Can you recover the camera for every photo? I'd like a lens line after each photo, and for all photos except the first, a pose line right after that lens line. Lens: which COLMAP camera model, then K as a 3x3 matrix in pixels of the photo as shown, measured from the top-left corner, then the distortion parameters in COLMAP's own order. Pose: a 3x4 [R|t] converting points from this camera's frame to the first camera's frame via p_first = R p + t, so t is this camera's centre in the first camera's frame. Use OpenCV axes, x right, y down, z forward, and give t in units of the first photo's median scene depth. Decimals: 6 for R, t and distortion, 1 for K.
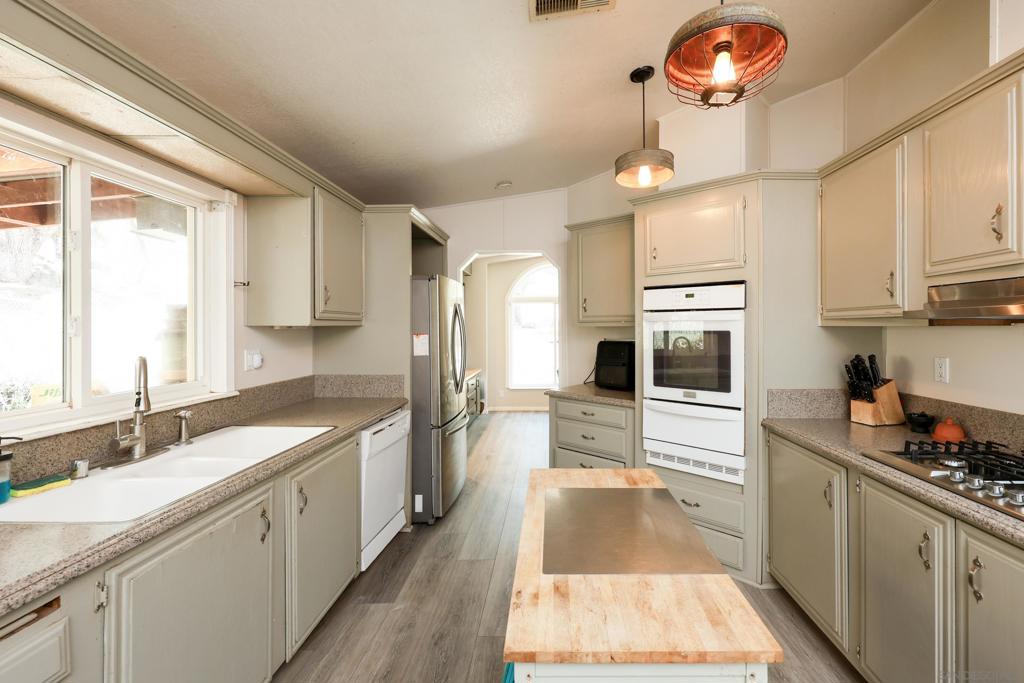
lens RADIAL K [[441.2, 0, 537.3], [0, 441.2, 331.4], [0, 0, 1]] dist [-0.000160, 0.000422]
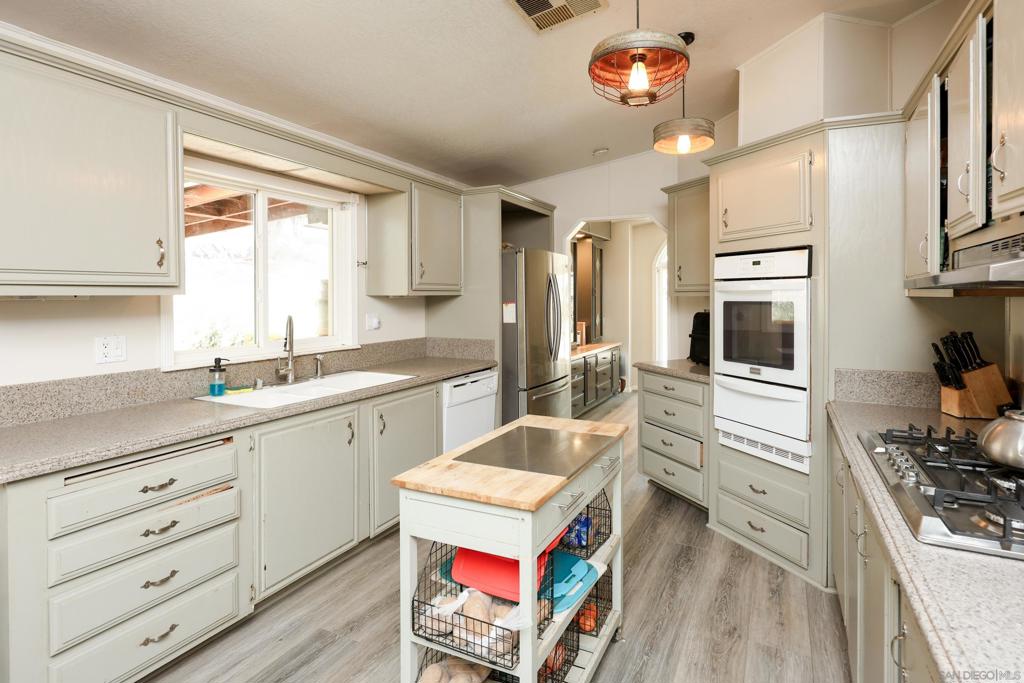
lens RADIAL K [[512.6, 0, 510.6], [0, 512.6, 306.8], [0, 0, 1]] dist [0.002003, 0.000203]
pose [[0.910563, 0.010438, -0.413239, 0.346468], [-0.005960, 0.999909, 0.012125, -0.000014], [0.413328, -0.008578, 0.910542, -0.196082]]
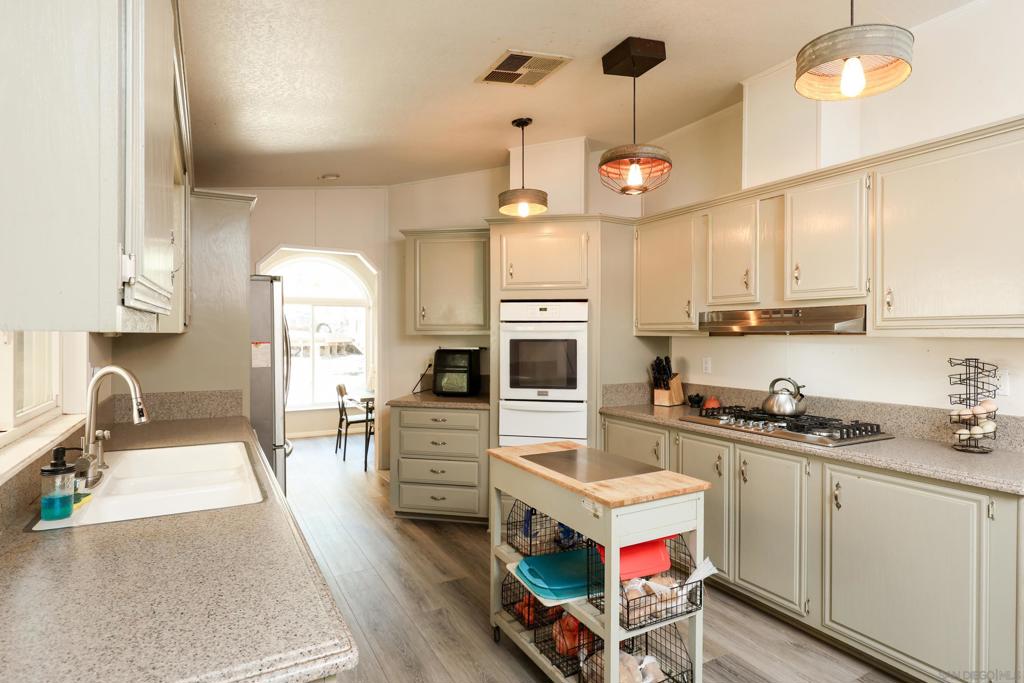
lens RADIAL K [[549.5, 0, 512.0], [0, 549.5, 341.5], [0, 0, 1]] dist [-0.002605, -0.000084]
pose [[0.875948, -0.001815, 0.482403, -0.471310], [-0.000054, 0.999993, 0.003861, -0.000900], [-0.482406, -0.003408, 0.875941, -0.268527]]
